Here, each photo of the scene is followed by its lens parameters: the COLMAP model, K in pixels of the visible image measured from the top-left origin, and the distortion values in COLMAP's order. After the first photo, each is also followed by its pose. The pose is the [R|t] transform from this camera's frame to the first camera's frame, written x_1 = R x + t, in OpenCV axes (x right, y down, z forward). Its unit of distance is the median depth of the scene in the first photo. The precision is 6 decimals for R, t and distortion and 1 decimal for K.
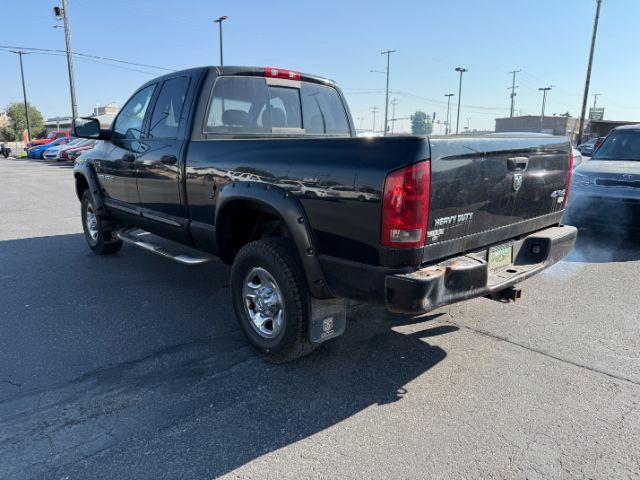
lens RADIAL K [[452.3, 0, 318.9], [0, 452.3, 237.4], [0, 0, 1]] dist [0.020850, -0.040360]
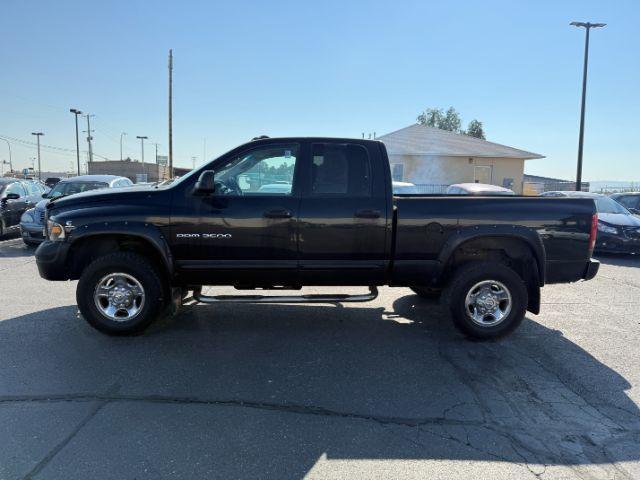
lens RADIAL K [[452.3, 0, 317.9], [0, 452.3, 236.7], [0, 0, 1]] dist [0.020850, -0.040360]
pose [[0.624610, -0.073204, 0.777498, -1.389092], [0.144742, 0.989199, -0.023144, -0.106402], [-0.767406, 0.126993, 0.628459, 0.371978]]
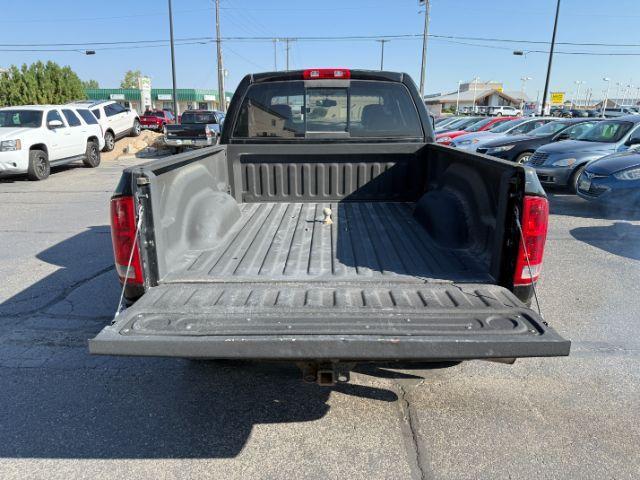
lens RADIAL K [[452.3, 0, 320.0], [0, 452.3, 238.5], [0, 0, 1]] dist [0.020850, -0.040360]
pose [[0.734531, 0.173909, -0.655911, 0.667485], [-0.137419, 0.984696, 0.107194, -0.137837], [0.664515, 0.011397, 0.747188, 0.323194]]
